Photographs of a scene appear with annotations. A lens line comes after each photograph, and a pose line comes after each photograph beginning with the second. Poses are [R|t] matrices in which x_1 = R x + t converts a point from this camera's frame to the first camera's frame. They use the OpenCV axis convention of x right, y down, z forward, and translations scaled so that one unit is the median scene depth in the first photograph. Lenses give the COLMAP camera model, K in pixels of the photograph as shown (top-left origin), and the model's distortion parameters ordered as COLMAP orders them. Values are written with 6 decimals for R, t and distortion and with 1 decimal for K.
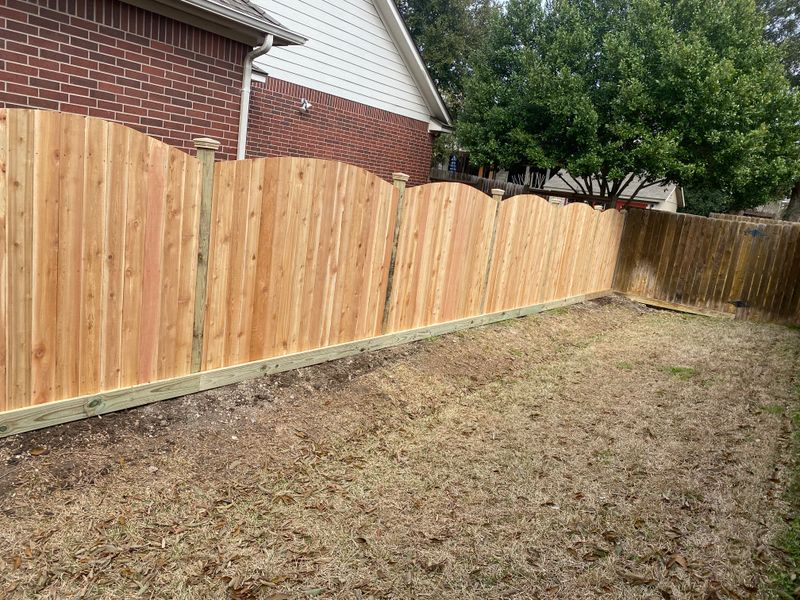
lens RADIAL K [[647.7, 0, 401.9], [0, 647.7, 330.7], [0, 0, 1]] dist [0.040236, -0.063992]
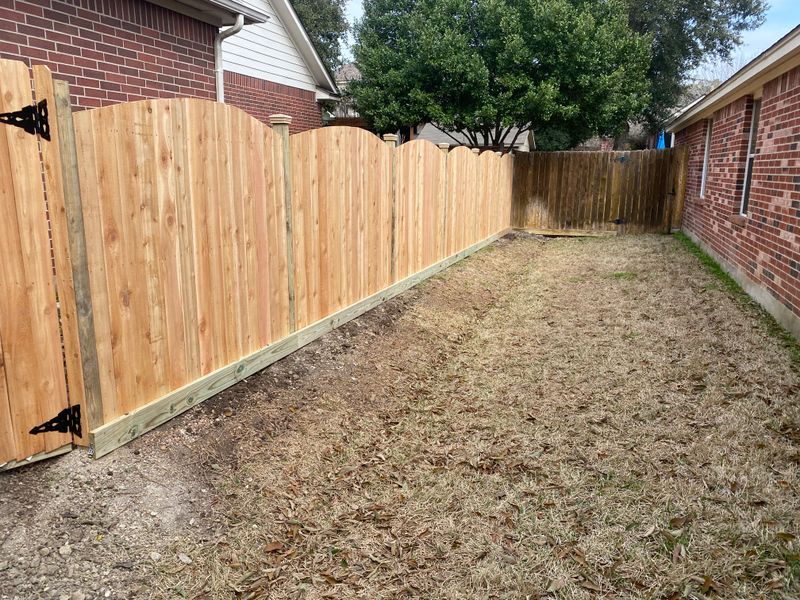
lens RADIAL K [[647.7, 0, 401.9], [0, 647.7, 330.7], [0, 0, 1]] dist [0.040236, -0.063992]
pose [[0.951265, -0.182230, 0.248772, -0.376820], [0.171541, 0.983084, 0.064182, 0.020669], [-0.256260, -0.018379, 0.966433, -0.091498]]
